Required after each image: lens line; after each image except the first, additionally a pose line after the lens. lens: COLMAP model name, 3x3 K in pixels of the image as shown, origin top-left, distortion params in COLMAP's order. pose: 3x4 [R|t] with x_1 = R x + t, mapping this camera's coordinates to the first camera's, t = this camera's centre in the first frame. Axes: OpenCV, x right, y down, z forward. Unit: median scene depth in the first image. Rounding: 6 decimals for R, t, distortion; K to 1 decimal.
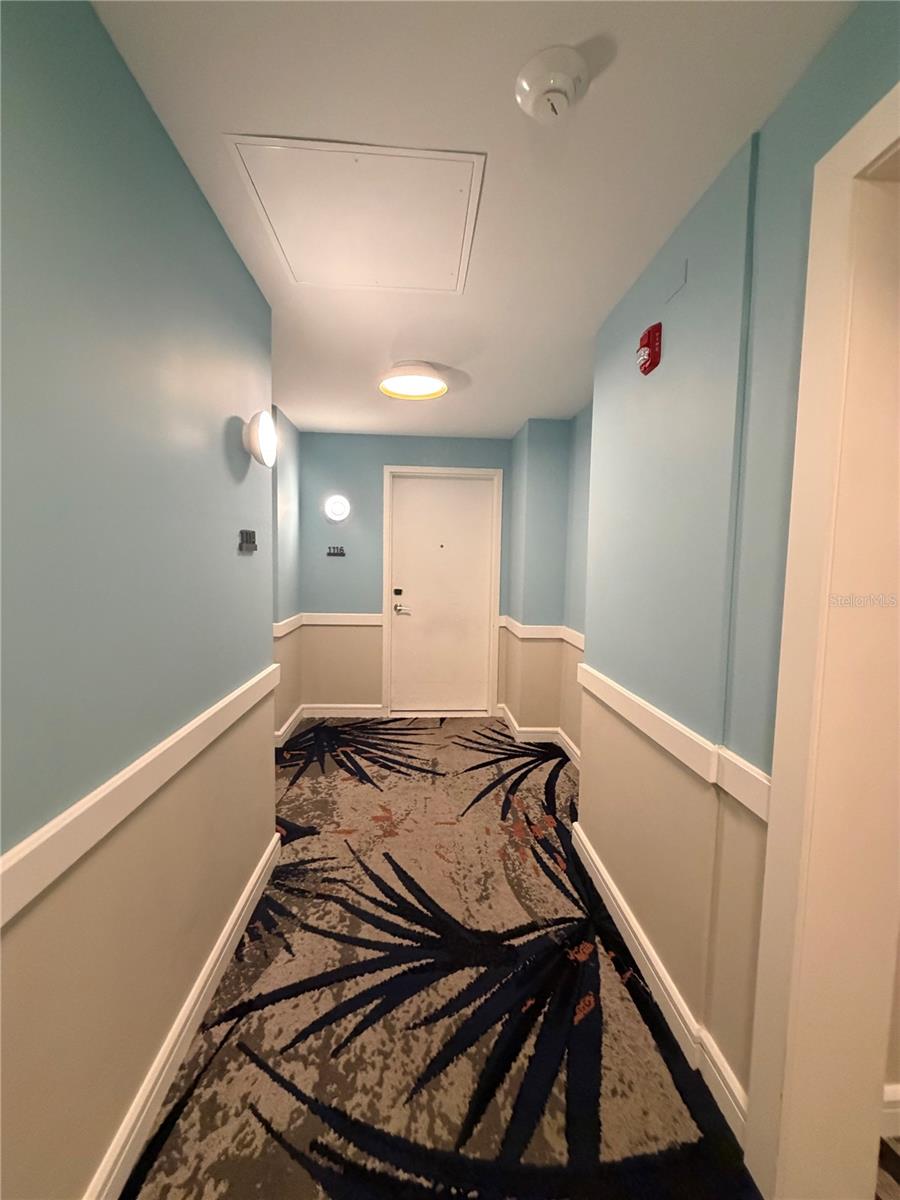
lens RADIAL K [[477.1, 0, 450.0], [0, 477.1, 596.2], [0, 0, 1]] dist [-0.000619, 0.000485]
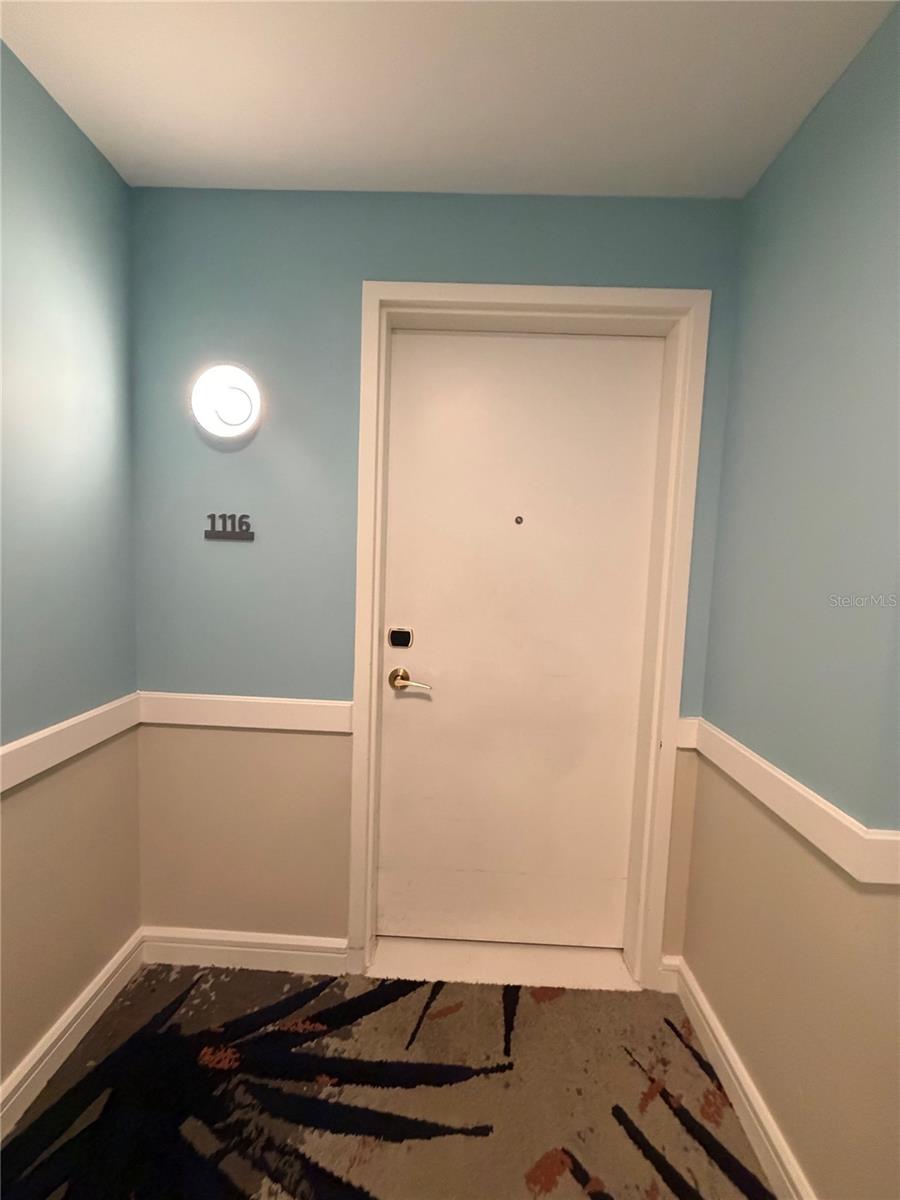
lens RADIAL K [[477.1, 0, 450.0], [0, 477.1, 596.2], [0, 0, 1]] dist [-0.000619, 0.000485]
pose [[0.996369, 0.026503, -0.080909, -0.040310], [-0.027031, 0.999620, -0.005431, -0.043555], [0.080735, 0.007598, 0.996707, 0.646724]]
